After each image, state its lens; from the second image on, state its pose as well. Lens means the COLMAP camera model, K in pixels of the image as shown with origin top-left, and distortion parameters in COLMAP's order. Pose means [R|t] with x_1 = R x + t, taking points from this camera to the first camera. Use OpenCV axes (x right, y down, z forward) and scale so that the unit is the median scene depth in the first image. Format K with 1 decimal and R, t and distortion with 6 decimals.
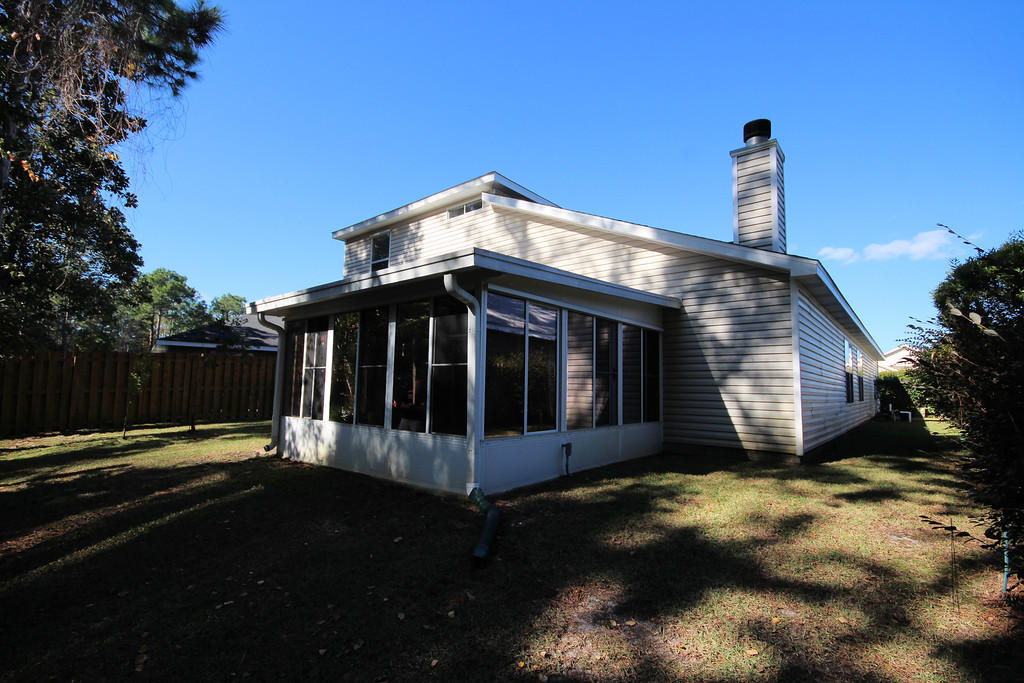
lens RADIAL K [[472.4, 0, 510.5], [0, 472.4, 343.9], [0, 0, 1]] dist [0.000302, -0.004841]
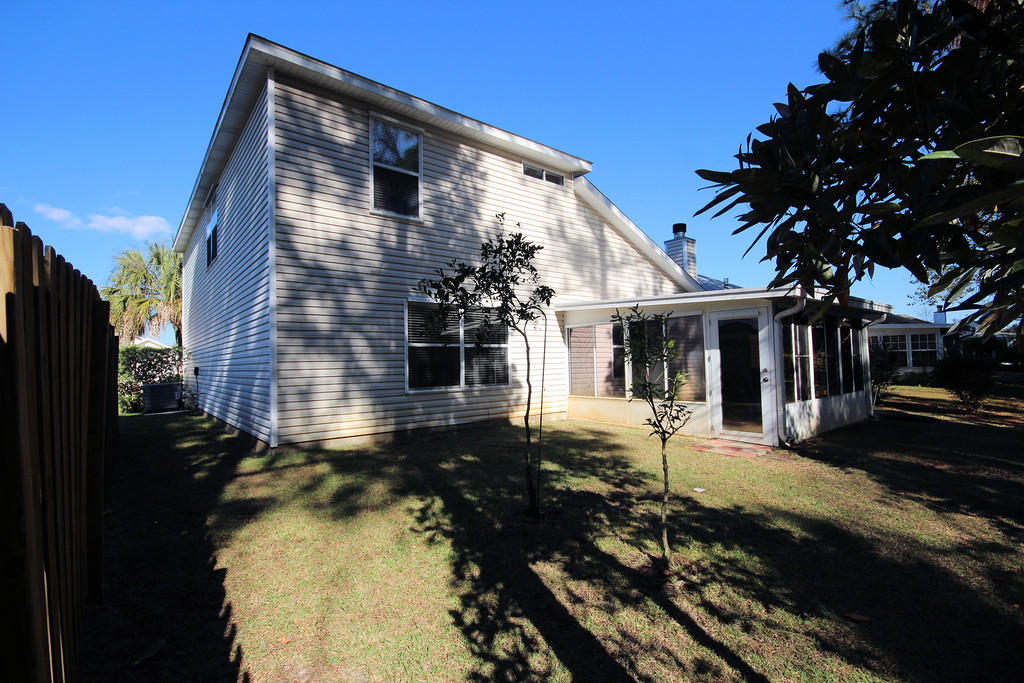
lens RADIAL K [[472.4, 0, 511.0], [0, 472.4, 345.6], [0, 0, 1]] dist [0.000302, -0.004841]
pose [[0.179611, 0.015028, 0.983623, -0.954673], [-0.064782, 0.997894, -0.003417, 0.042771], [-0.981602, -0.063108, 0.180206, 0.853120]]
